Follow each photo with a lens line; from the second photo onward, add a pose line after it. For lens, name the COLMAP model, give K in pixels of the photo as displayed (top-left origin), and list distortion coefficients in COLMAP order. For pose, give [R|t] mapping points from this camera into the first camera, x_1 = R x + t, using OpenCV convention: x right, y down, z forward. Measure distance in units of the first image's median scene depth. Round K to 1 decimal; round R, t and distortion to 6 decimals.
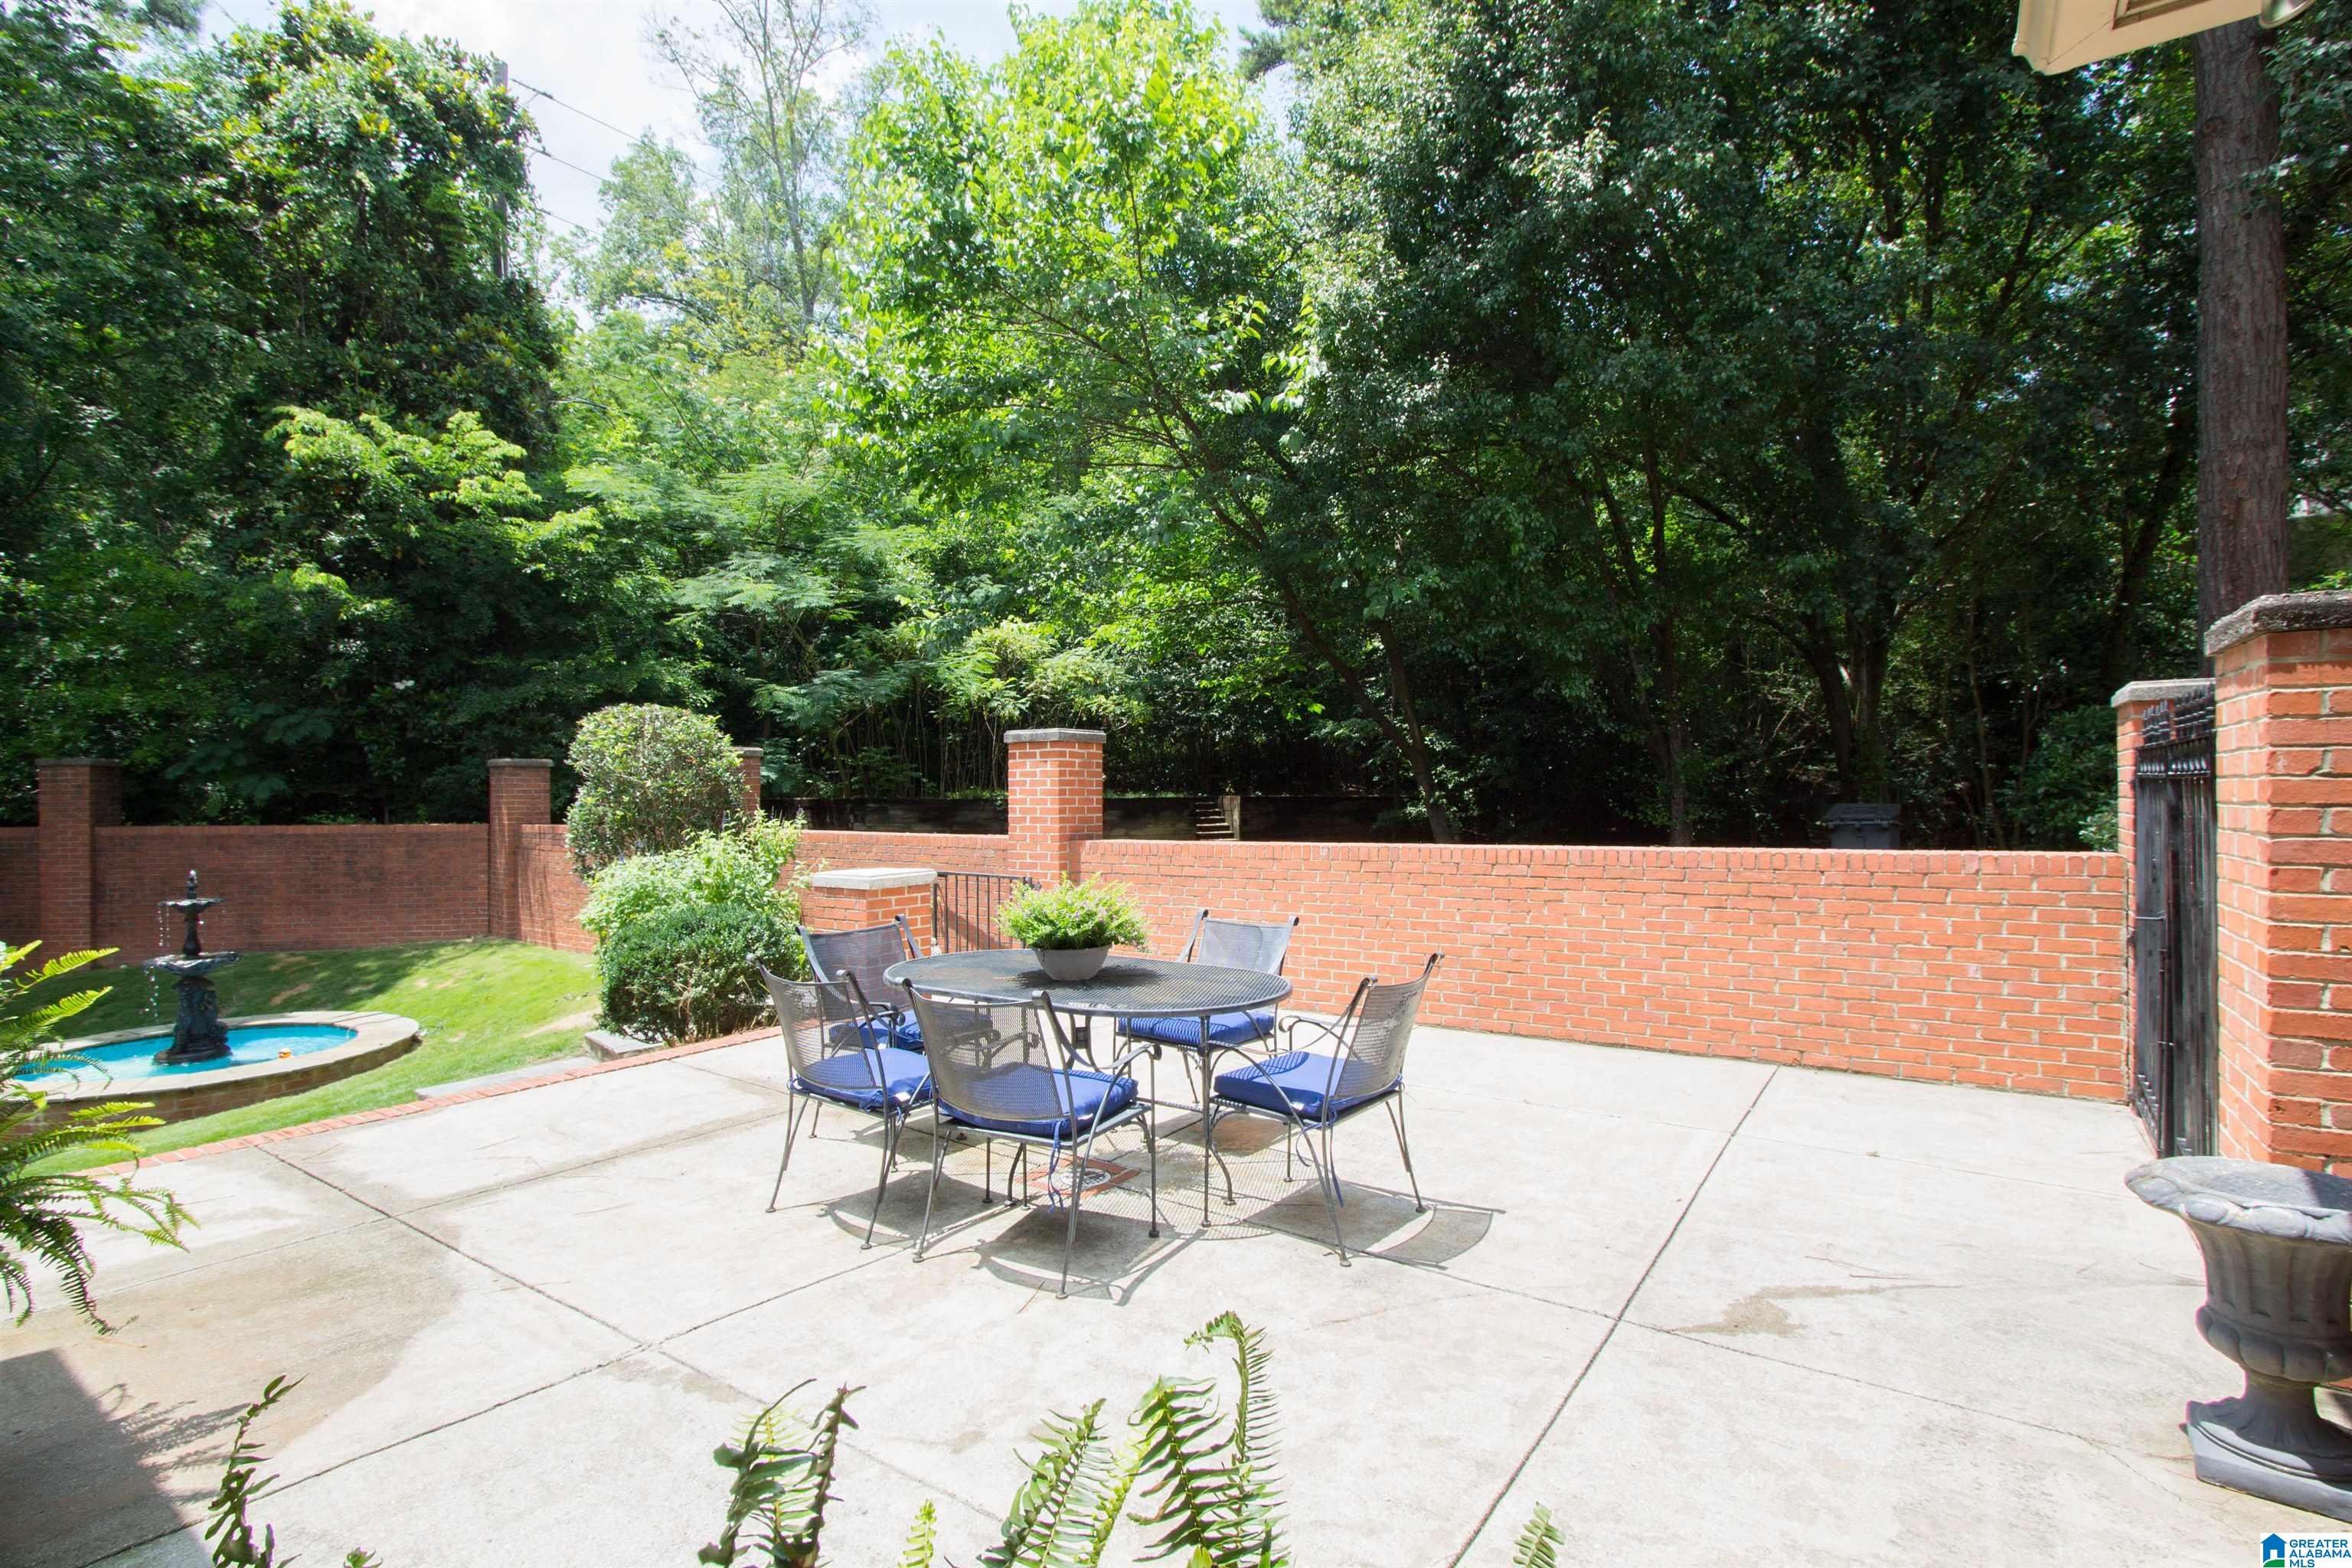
lens RADIAL K [[1094.7, 0, 1188.6], [0, 1094.7, 790.3], [0, 0, 1]] dist [-0.017601, 0.000633]
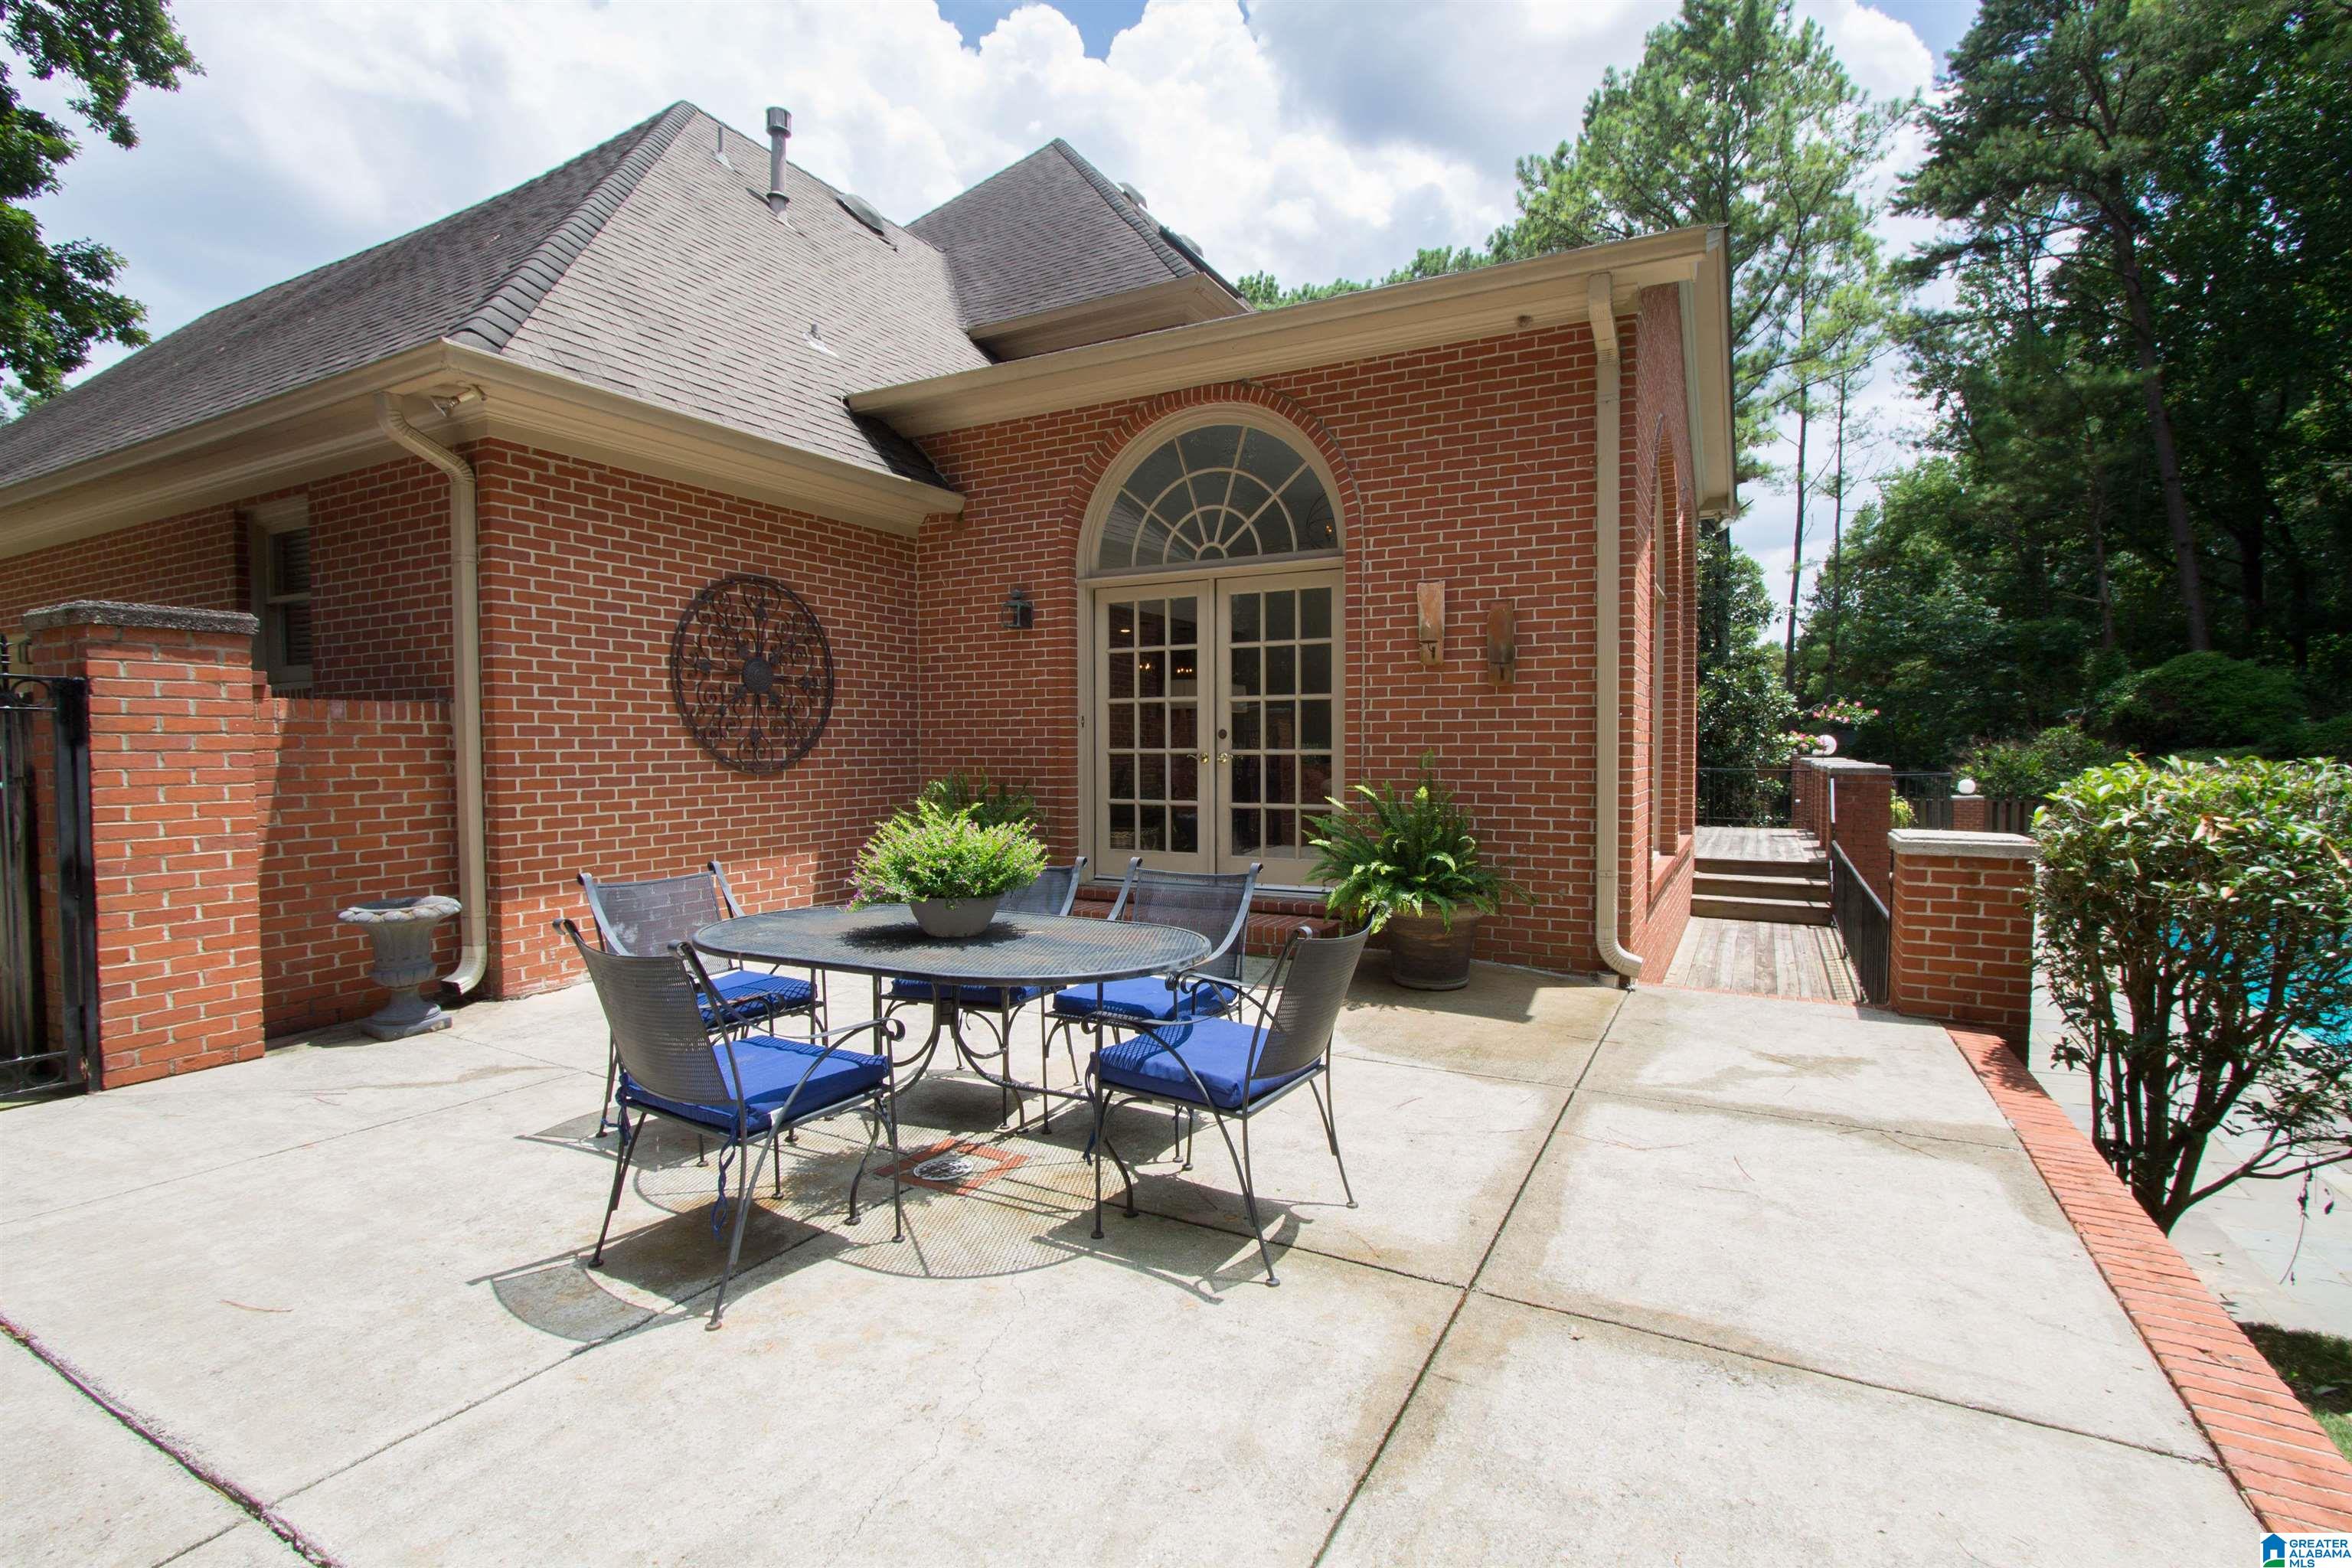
lens RADIAL K [[1094.7, 0, 1180.0], [0, 1094.7, 786.1], [0, 0, 1]] dist [-0.017601, 0.000633]
pose [[-0.993228, 0.012868, -0.115464, -0.211272], [0.009069, 0.999402, 0.033360, 0.041097], [0.115824, 0.032087, -0.992751, 2.146301]]
